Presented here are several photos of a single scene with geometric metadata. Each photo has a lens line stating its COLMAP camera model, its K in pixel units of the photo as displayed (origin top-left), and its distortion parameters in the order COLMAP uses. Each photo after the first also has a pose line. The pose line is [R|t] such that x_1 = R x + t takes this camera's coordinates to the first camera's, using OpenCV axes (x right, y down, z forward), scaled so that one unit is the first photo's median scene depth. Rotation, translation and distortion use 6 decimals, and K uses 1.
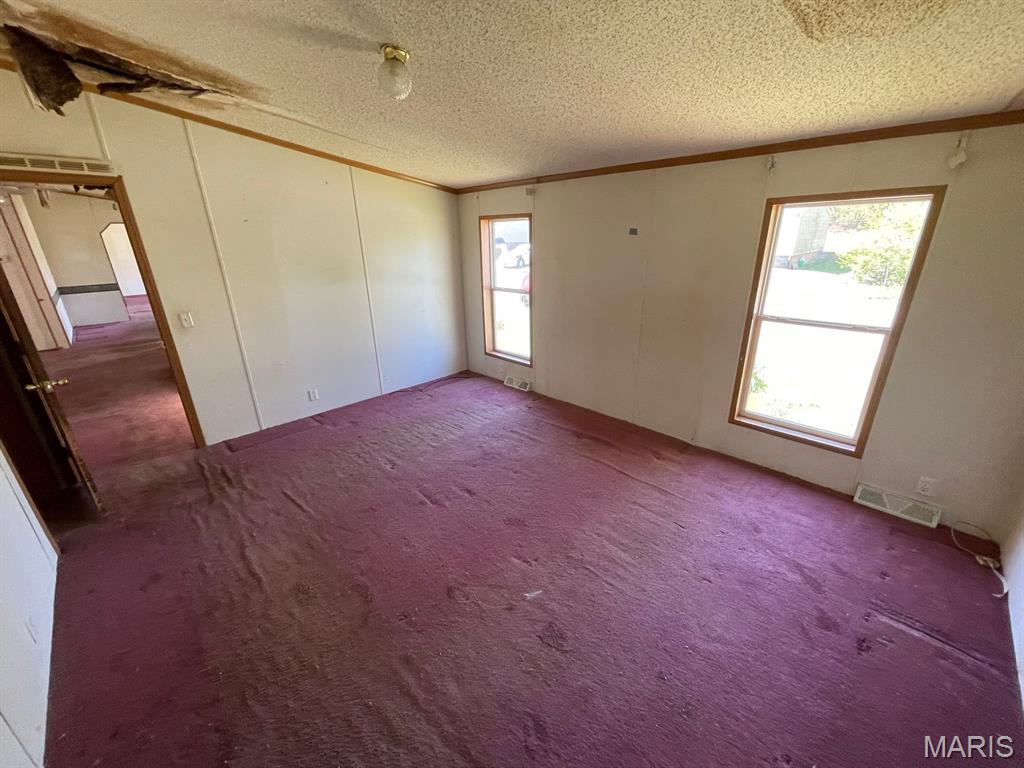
lens RADIAL K [[414.2, 0, 510.6], [0, 414.2, 390.3], [0, 0, 1]] dist [-0.000899, 0.000264]
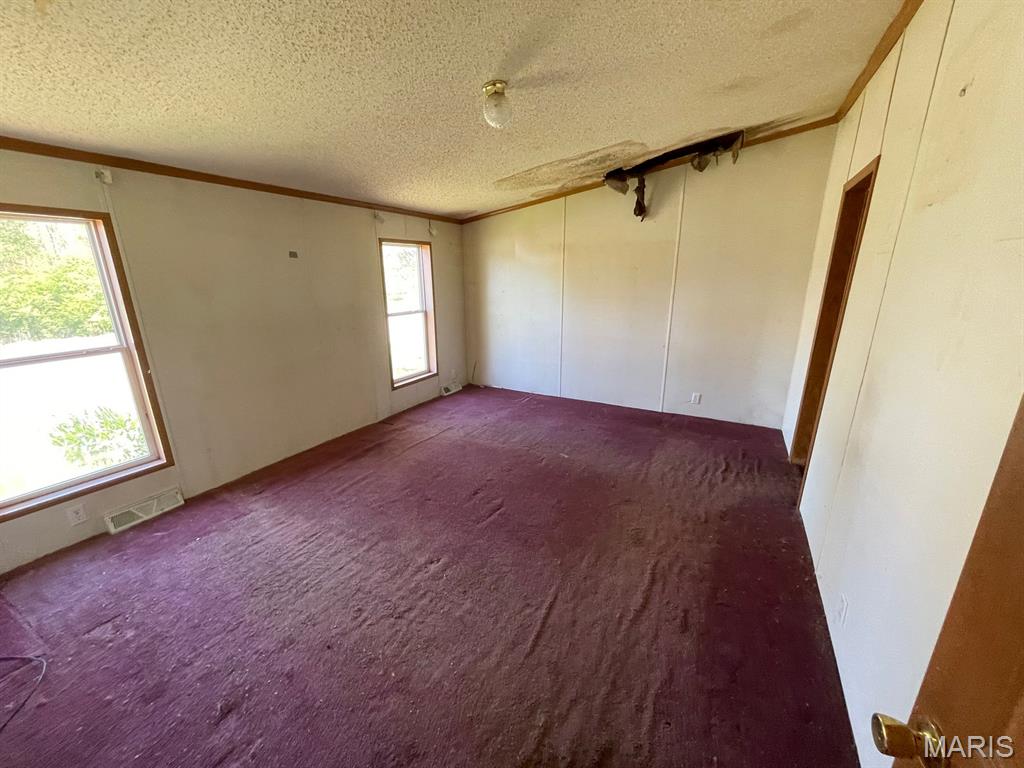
lens RADIAL K [[401.7, 0, 512.0], [0, 401.7, 384.0], [0, 0, 1]] dist [0.027039, 0.000015]
pose [[-0.267744, -0.264424, 0.926495, -0.811958], [0.321607, 0.881924, 0.344643, -0.271368], [-0.908230, 0.390243, -0.151089, 0.777772]]
